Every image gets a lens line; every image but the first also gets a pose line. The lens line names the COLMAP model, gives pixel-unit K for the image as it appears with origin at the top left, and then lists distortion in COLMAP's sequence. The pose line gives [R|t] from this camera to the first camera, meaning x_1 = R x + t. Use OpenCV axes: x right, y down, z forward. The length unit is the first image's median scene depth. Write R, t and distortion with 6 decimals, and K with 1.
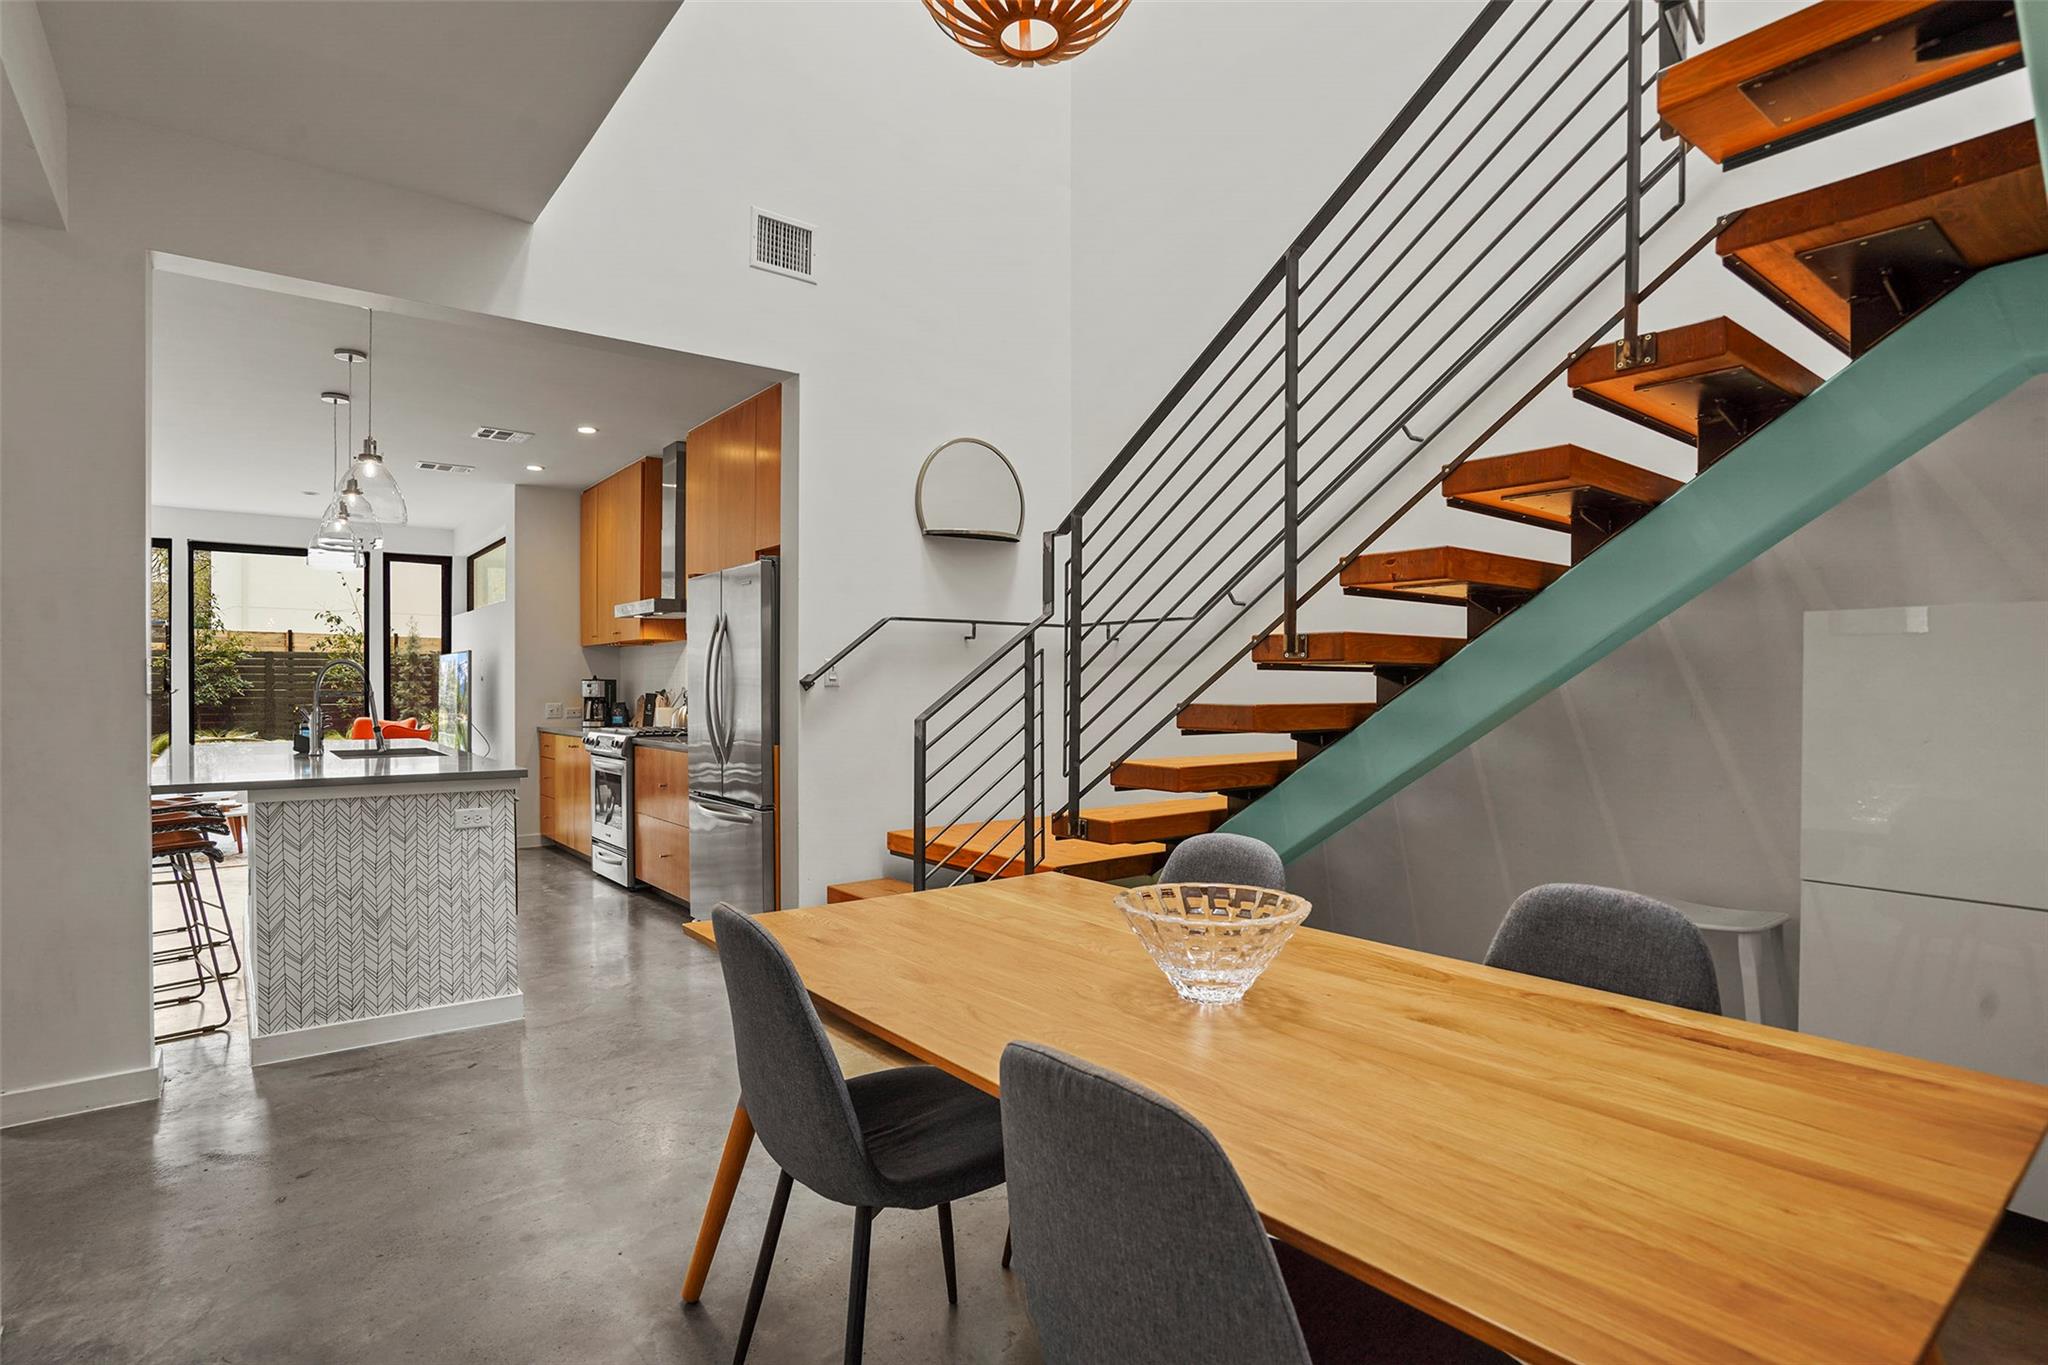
lens RADIAL K [[1042.6, 0, 986.5], [0, 1042.6, 680.0], [0, 0, 1]] dist [-0.018527, 0.003837]
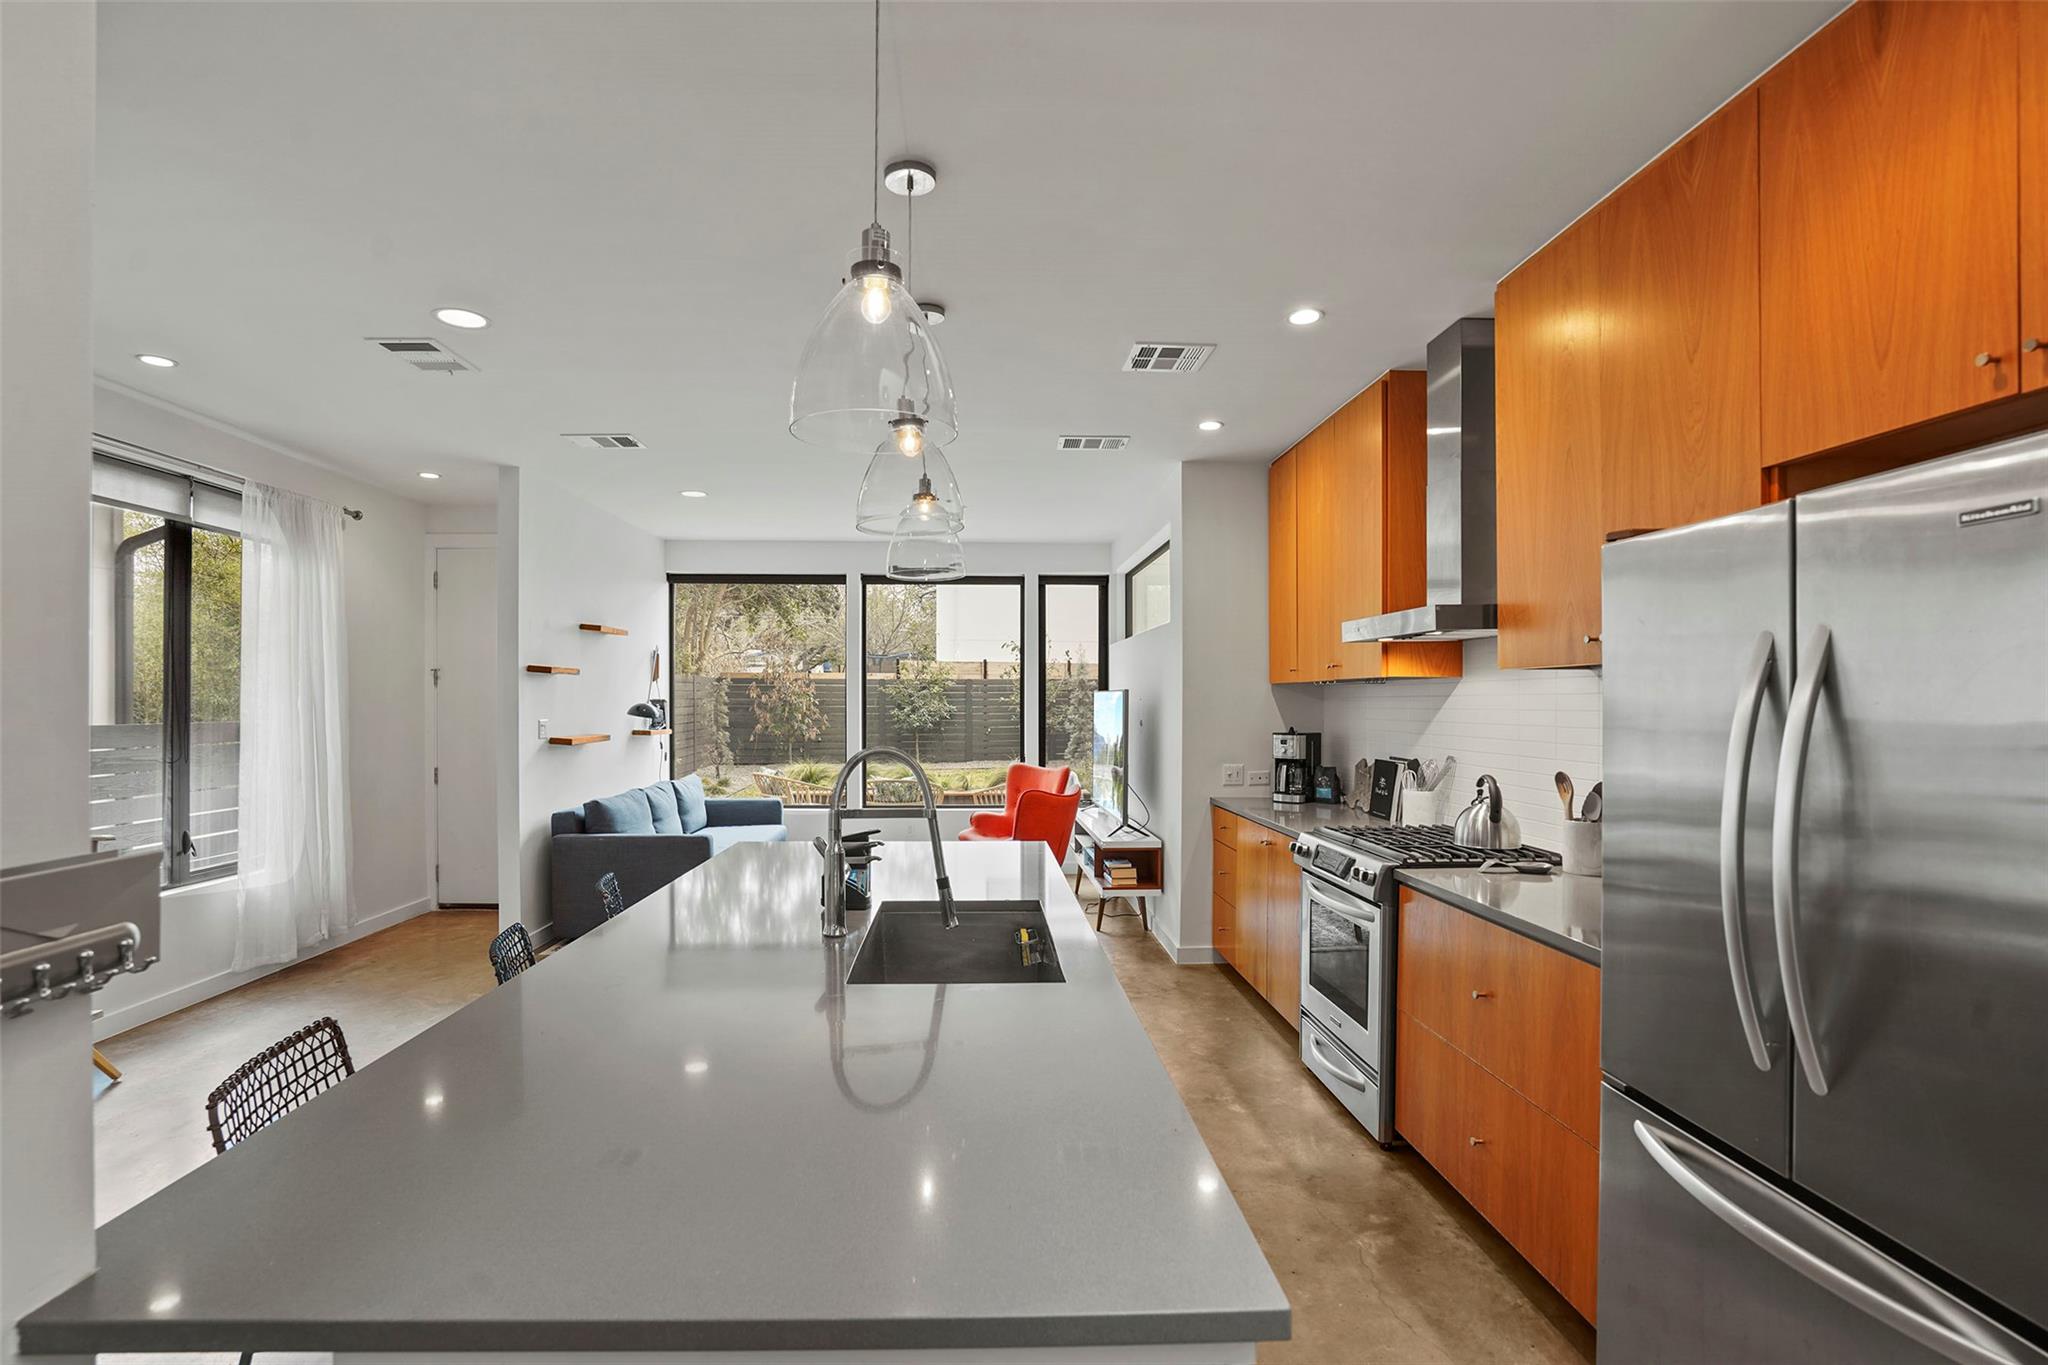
lens RADIAL K [[968.7, 0, 993.7], [0, 968.7, 709.5], [0, 0, 1]] dist [-0.042127, 0.005552]
pose [[0.822086, 0.008542, -0.569299, -0.162291], [-0.000011, 0.999888, 0.014987, -0.023460], [0.569363, -0.012314, 0.821994, 0.338442]]
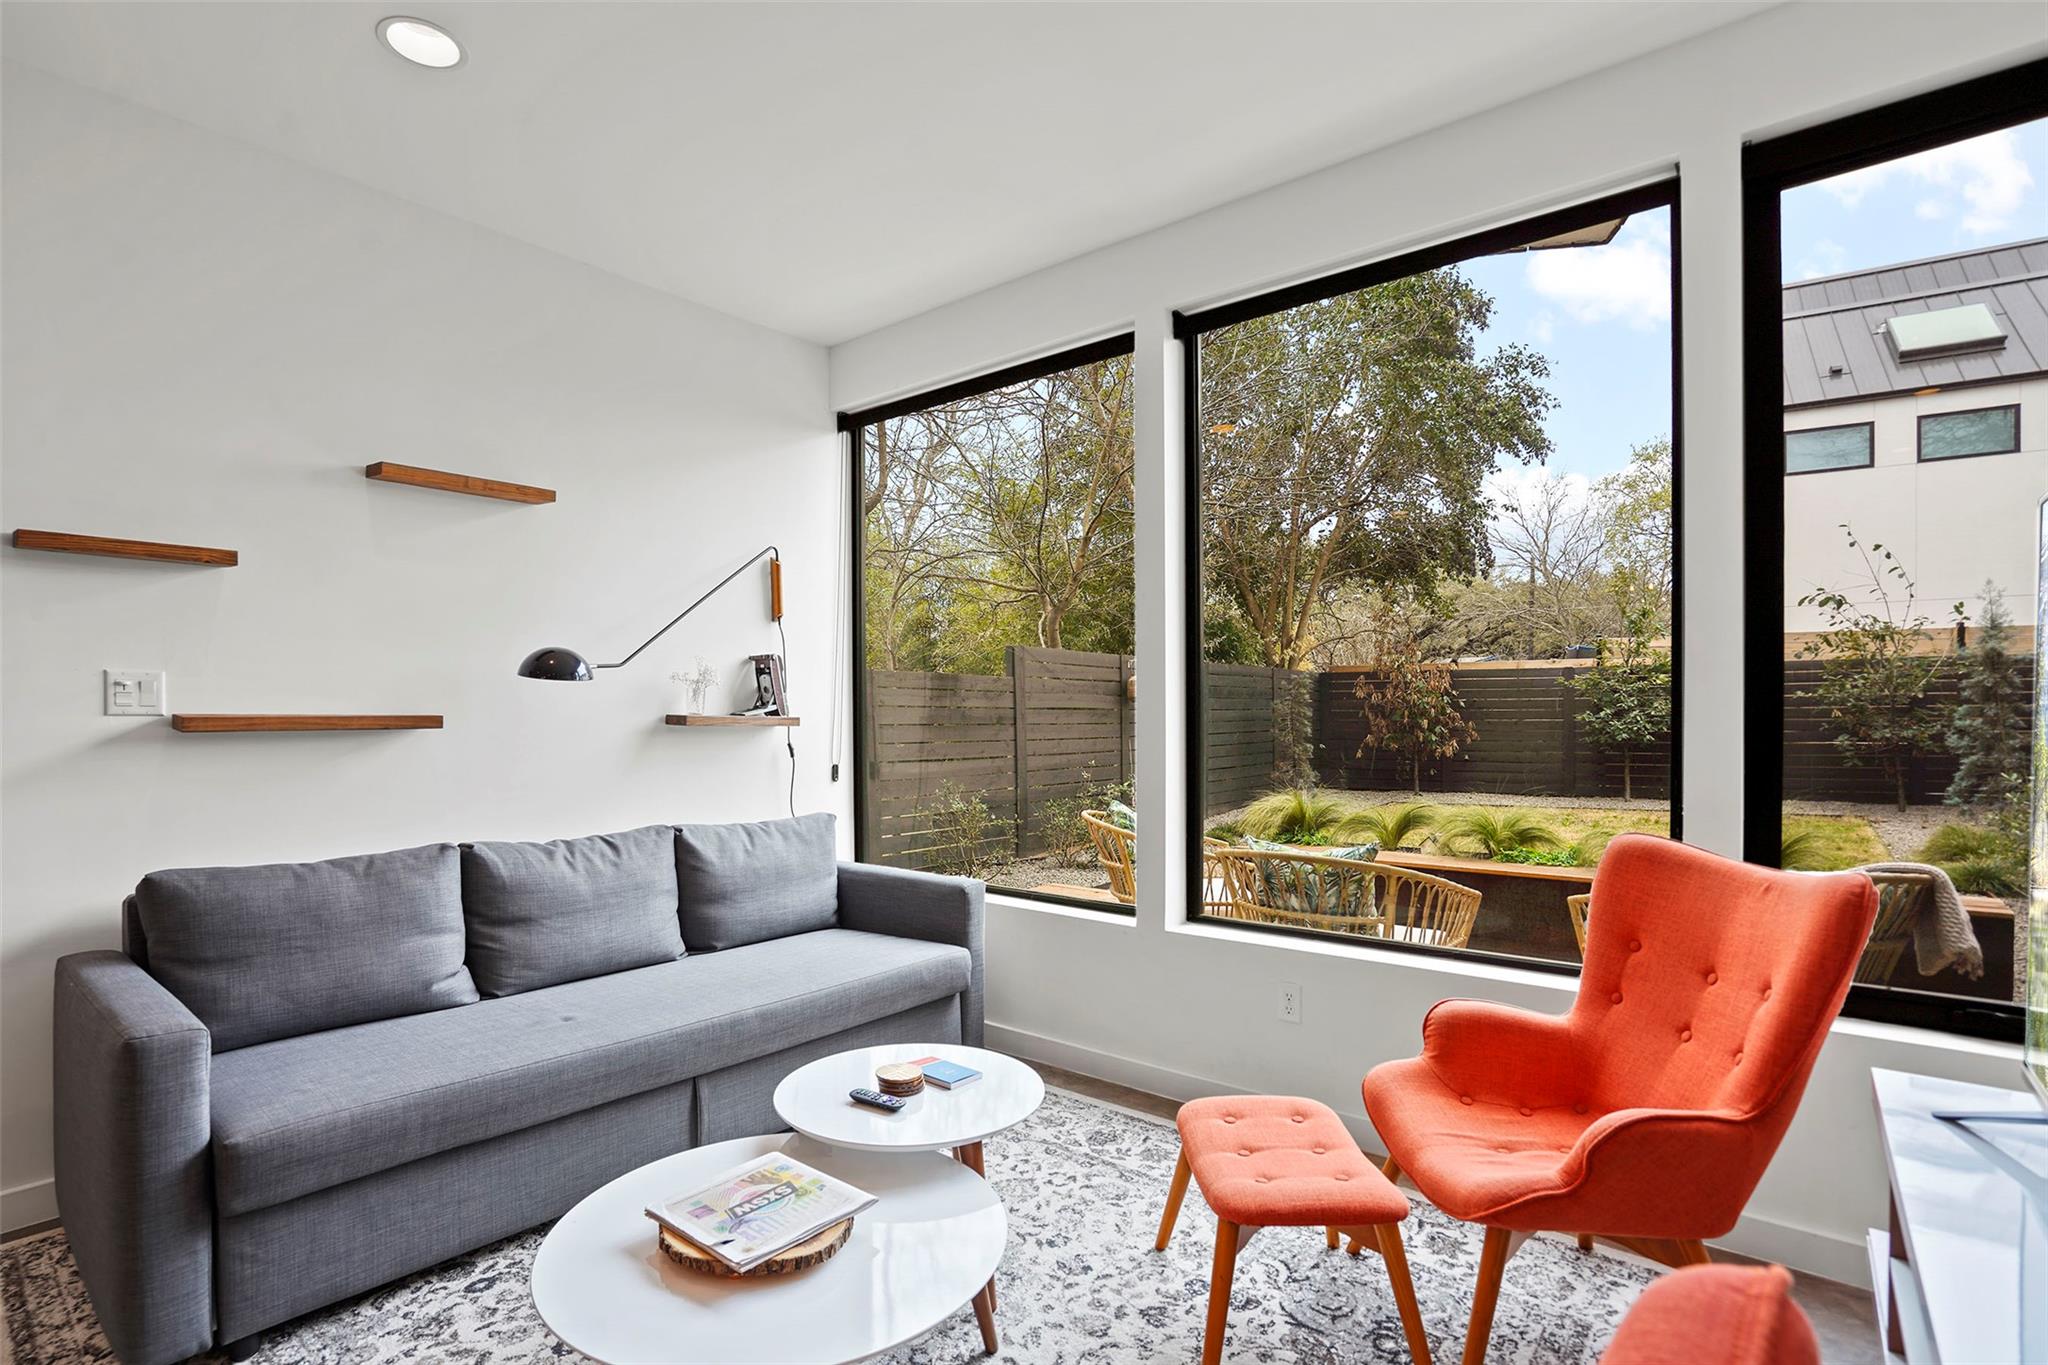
lens RADIAL K [[968.7, 0, 991.1], [0, 968.7, 723.3], [0, 0, 1]] dist [-0.042127, 0.005552]
pose [[0.228050, 0.005497, -0.973634, -0.467444], [0.007733, 0.999942, 0.007457, 0.008243], [0.973619, -0.009230, 0.227994, 0.887557]]
